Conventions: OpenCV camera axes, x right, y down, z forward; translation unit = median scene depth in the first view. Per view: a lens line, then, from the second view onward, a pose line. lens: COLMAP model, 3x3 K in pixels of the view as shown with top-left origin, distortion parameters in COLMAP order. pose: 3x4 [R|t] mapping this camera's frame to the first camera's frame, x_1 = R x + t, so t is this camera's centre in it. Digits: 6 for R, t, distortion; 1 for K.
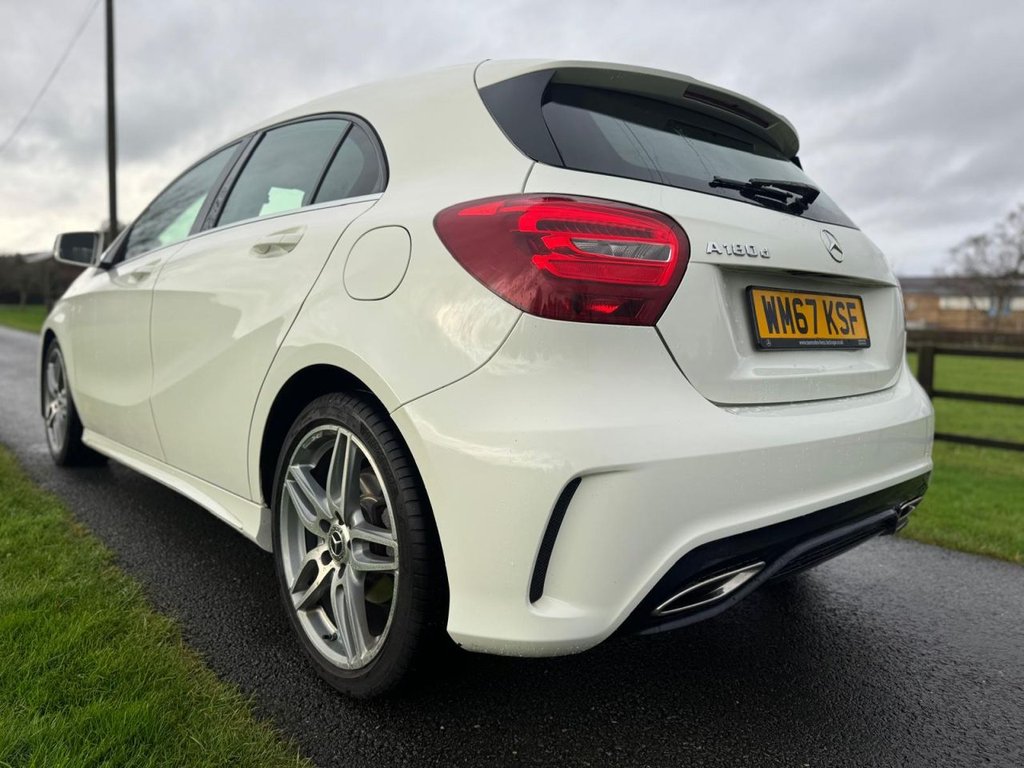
lens RADIAL K [[807.1, 0, 516.8], [0, 807.1, 362.5], [0, 0, 1]] dist [-0.009991, -0.002343]
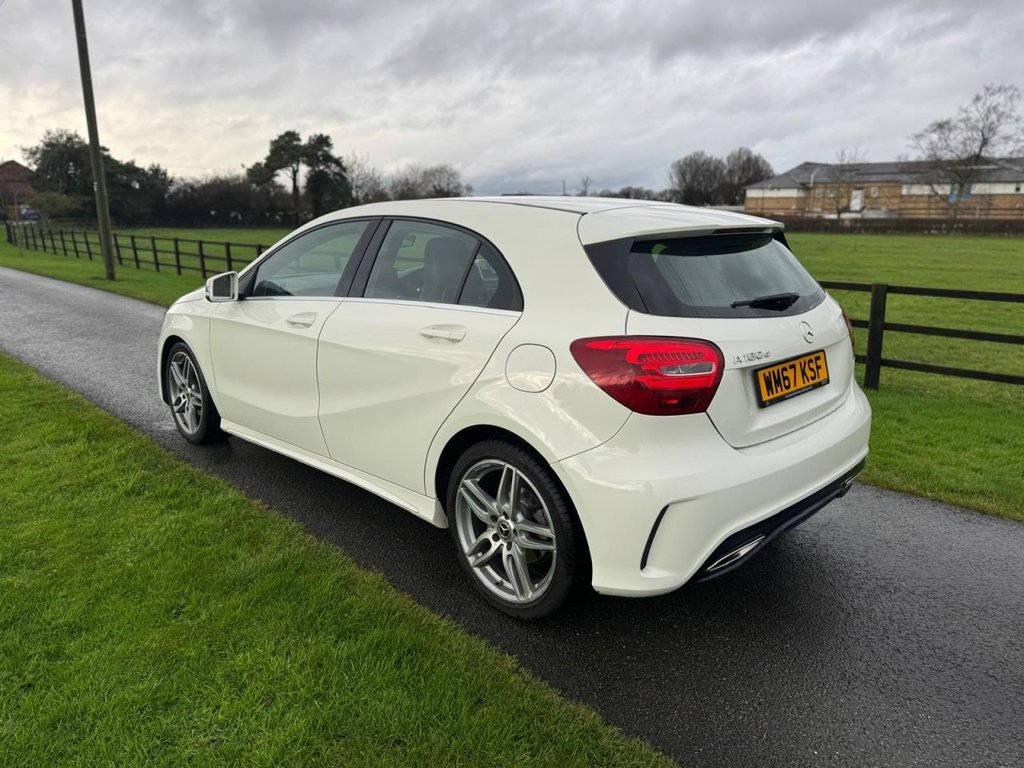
lens RADIAL K [[807.3, 0, 512.0], [0, 807.3, 384.0], [0, 0, 1]] dist [0.042214, -0.040359]
pose [[0.998431, -0.042770, 0.036142, -0.251144], [0.036283, 0.985757, 0.164215, -0.333599], [-0.042650, -0.162646, 0.985762, -0.566798]]
